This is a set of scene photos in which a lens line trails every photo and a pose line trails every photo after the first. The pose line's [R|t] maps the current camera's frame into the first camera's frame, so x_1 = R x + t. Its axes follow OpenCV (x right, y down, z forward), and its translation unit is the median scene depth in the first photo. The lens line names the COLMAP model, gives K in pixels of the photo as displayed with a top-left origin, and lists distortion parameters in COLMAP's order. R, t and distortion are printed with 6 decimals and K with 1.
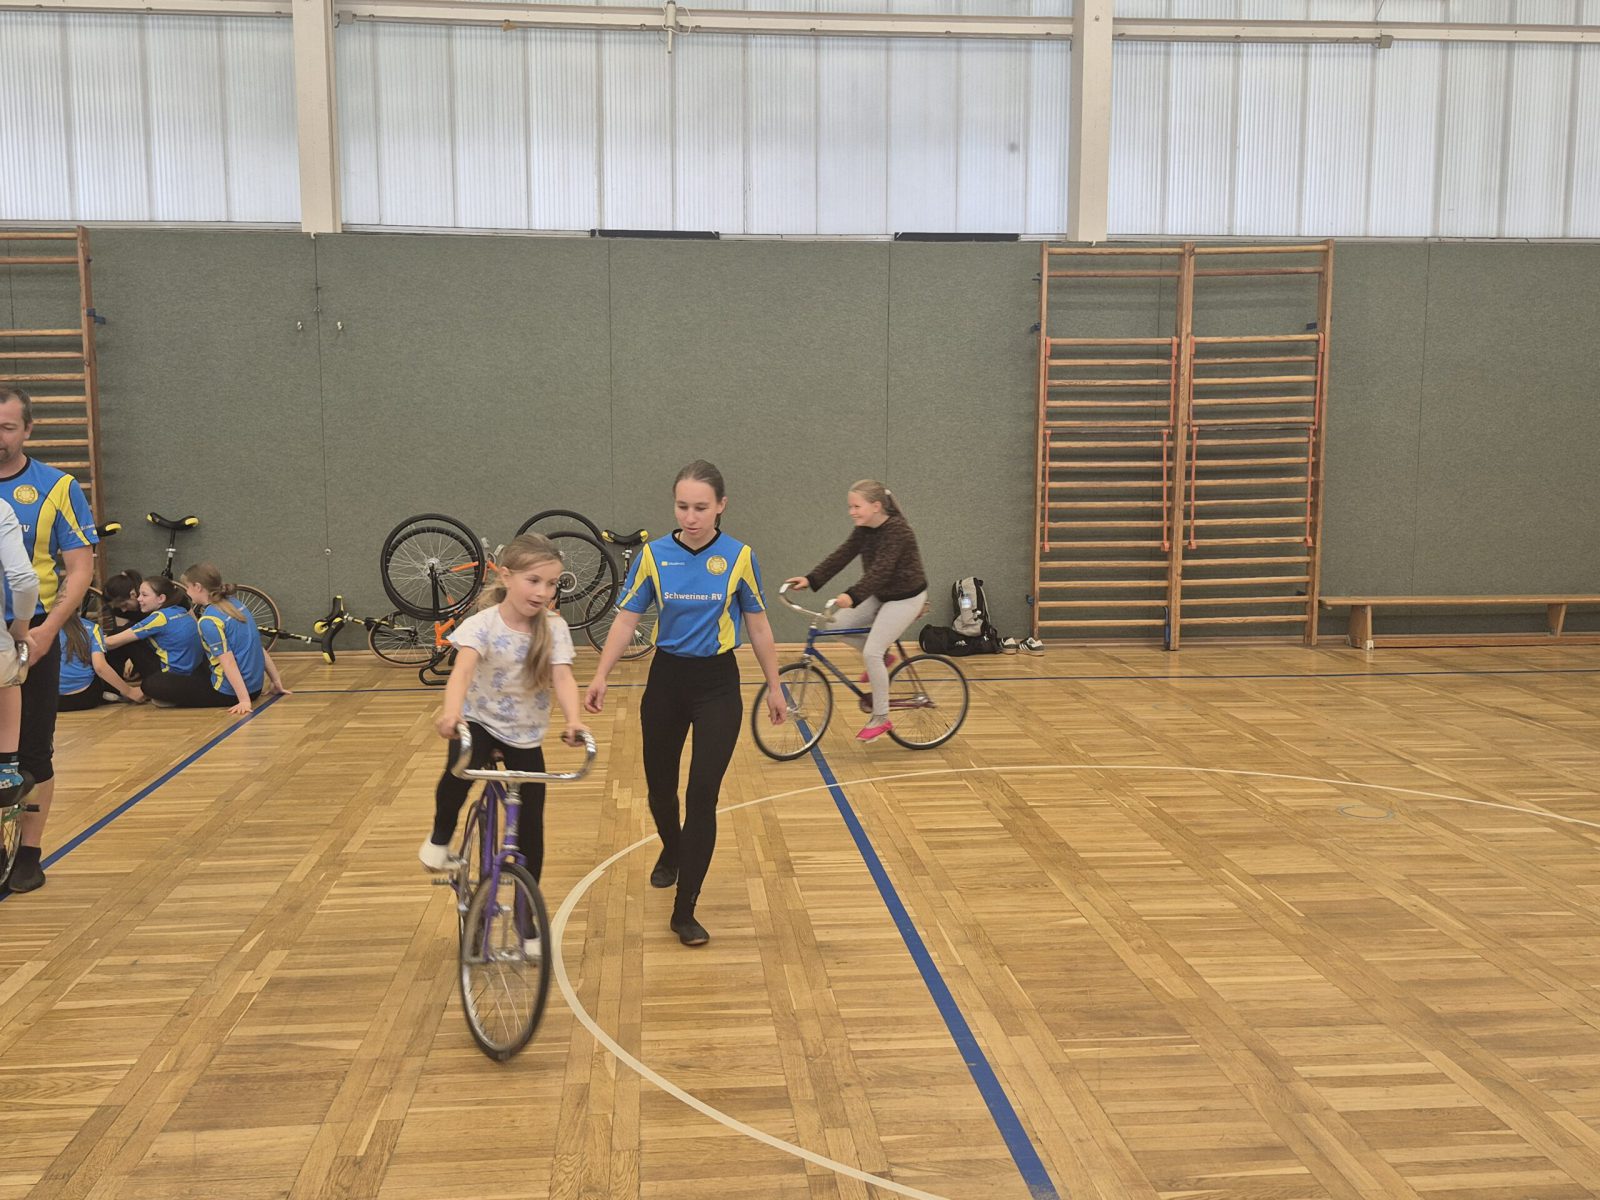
lens RADIAL K [[1531.1, 0, 794.8], [0, 1531.1, 601.7], [0, 0, 1]] dist [0.038785, 0.000000]
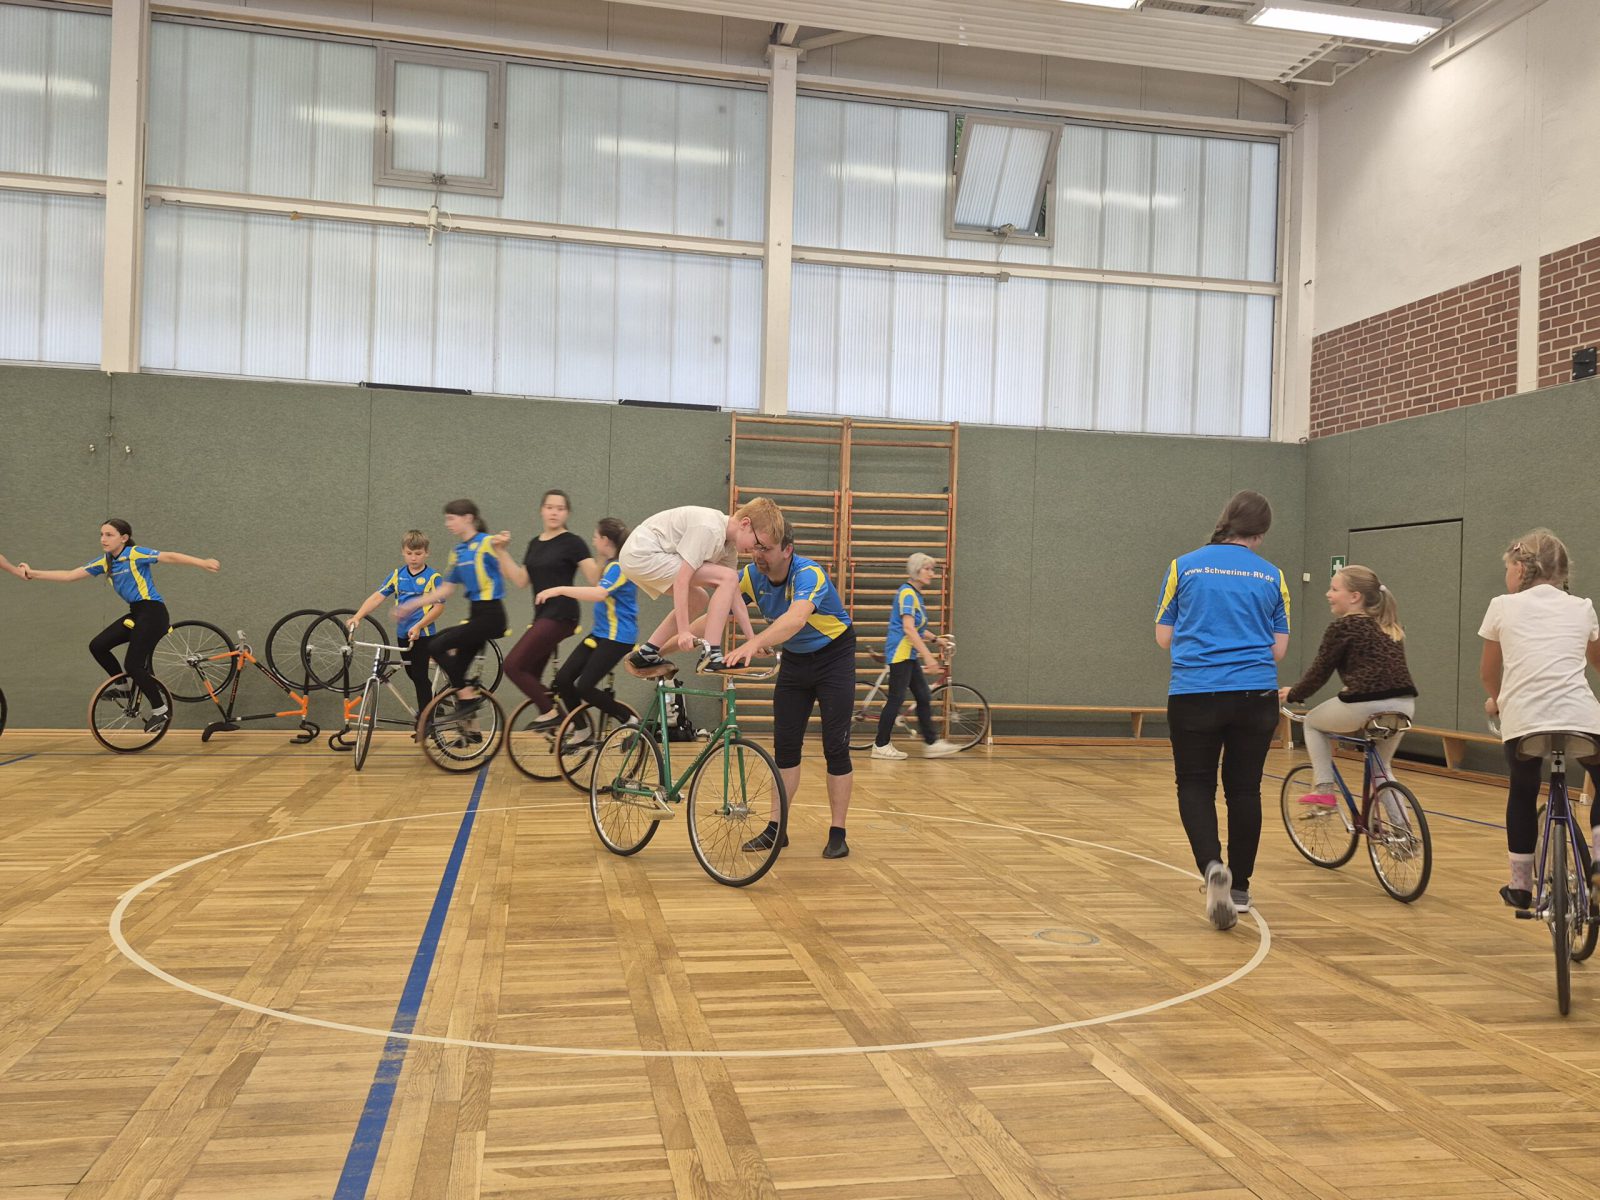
lens RADIAL K [[1310.7, 0, 814.4], [0, 1310.7, 608.8], [0, 0, 1]] dist [0.108017, -0.148311]
pose [[0.993579, 0.030656, 0.108907, 0.114438], [-0.017085, 0.992207, -0.123424, 0.056691], [-0.111842, 0.120771, 0.986360, -0.047870]]
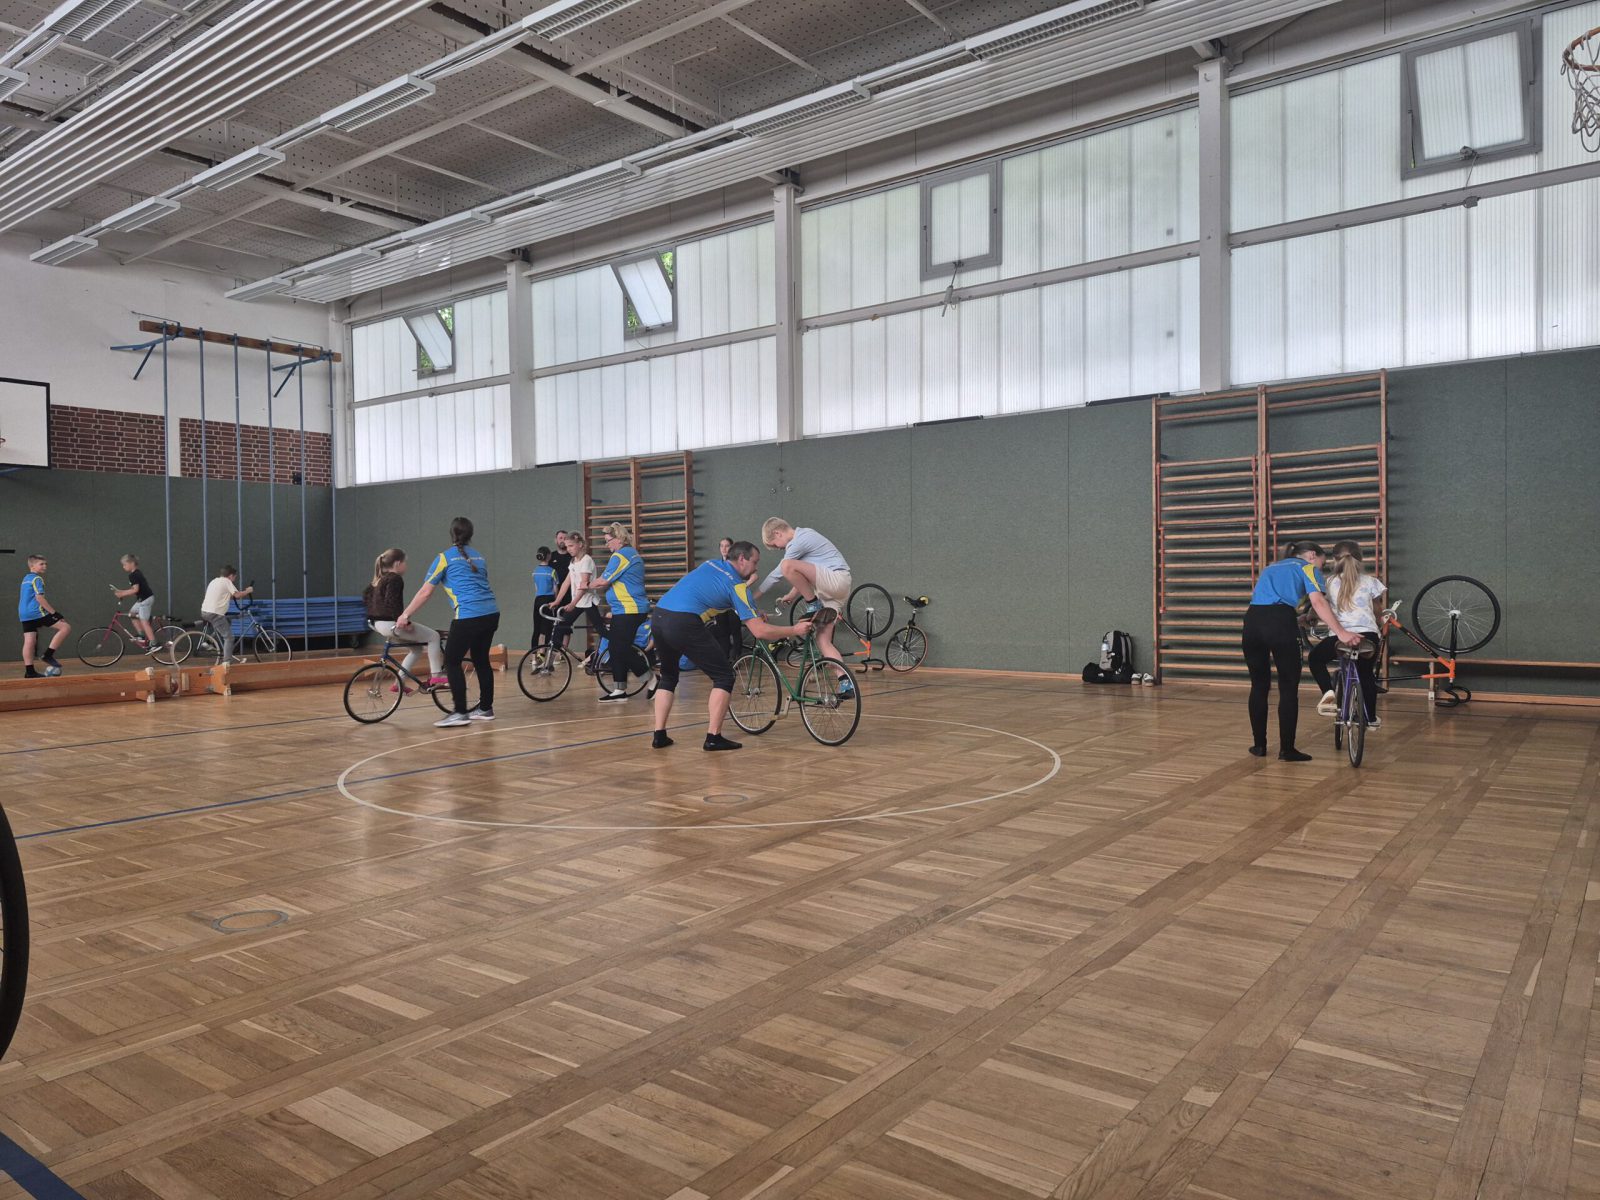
lens RADIAL K [[1129.1, 0, 776.9], [0, 1129.1, 596.6], [0, 0, 1]] dist [0.057364, -0.057955]
pose [[0.730116, -0.000515, -0.683323, 0.620715], [-0.062846, 0.995711, -0.067899, 0.045738], [0.680427, 0.092519, 0.726952, -0.002701]]
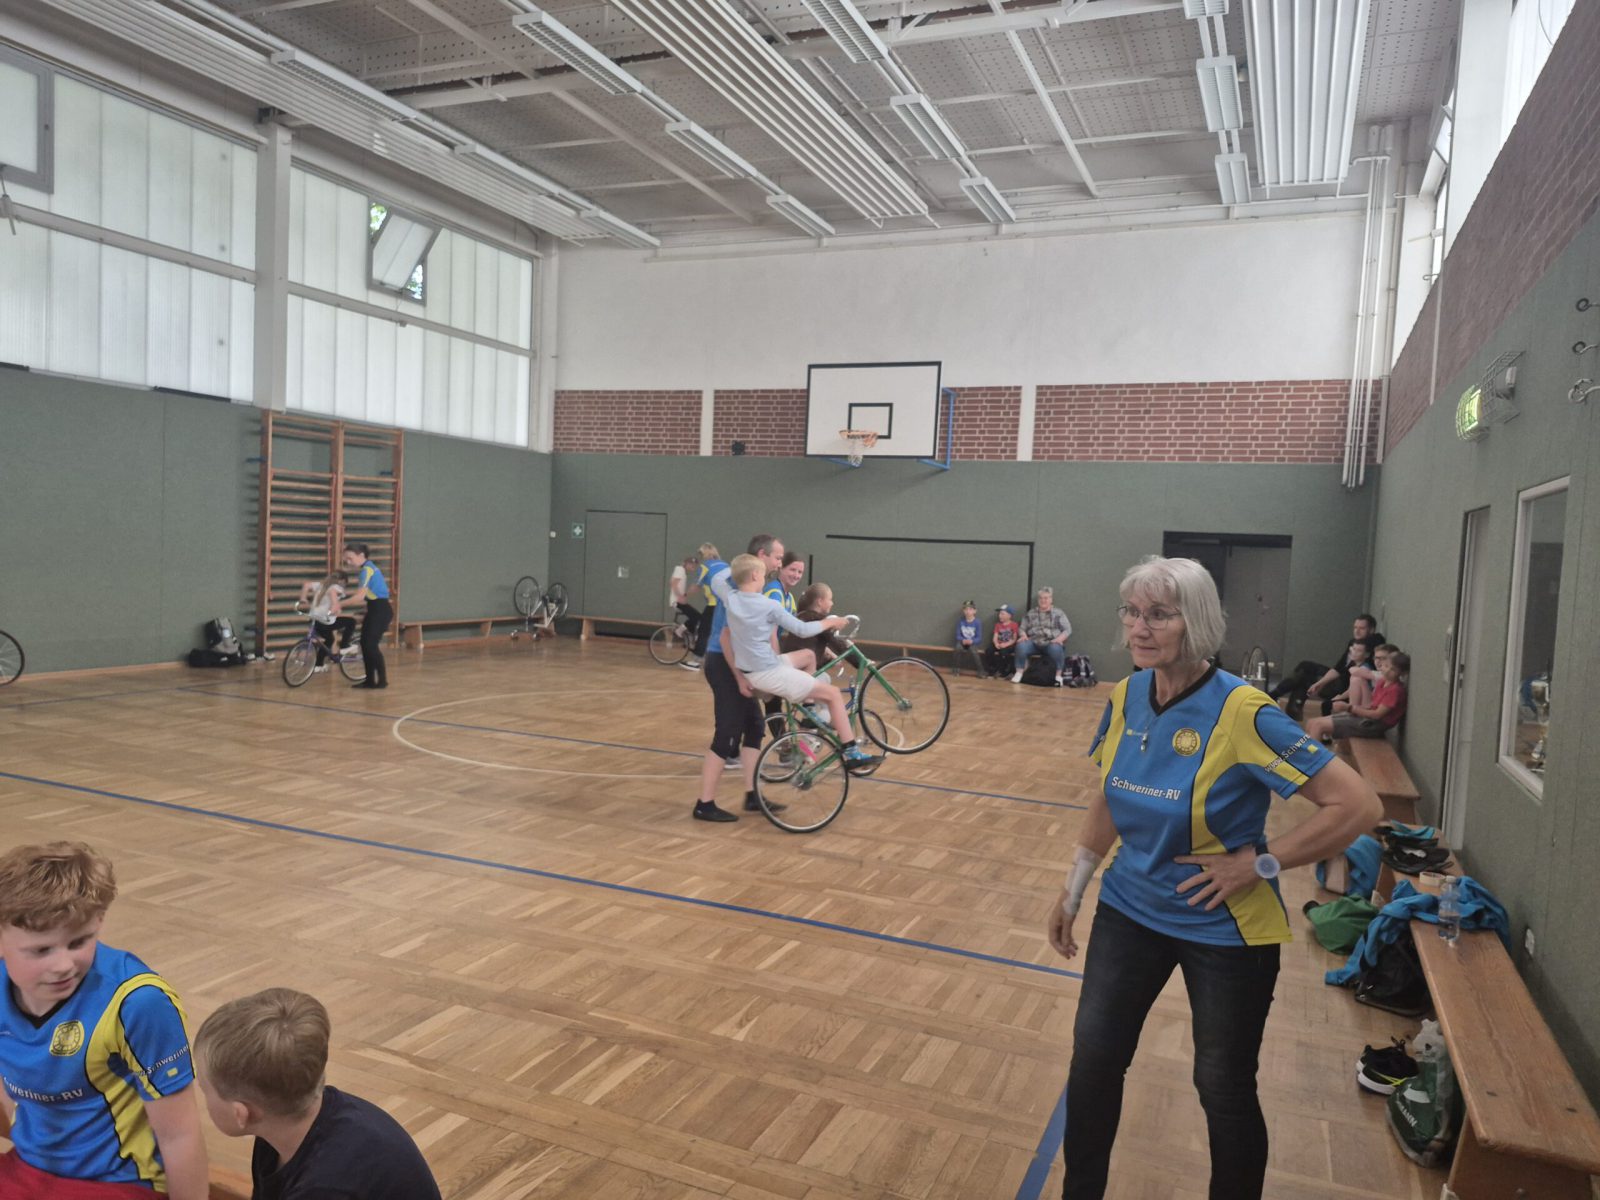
lens RADIAL K [[1129.1, 0, 846.0], [0, 1129.1, 621.3], [0, 0, 1]] dist [0.057364, -0.057955]
pose [[0.452104, -0.032665, 0.891367, -0.640491], [0.047331, 0.998800, 0.012596, 0.005037], [-0.890709, 0.036494, 0.453107, -0.092089]]
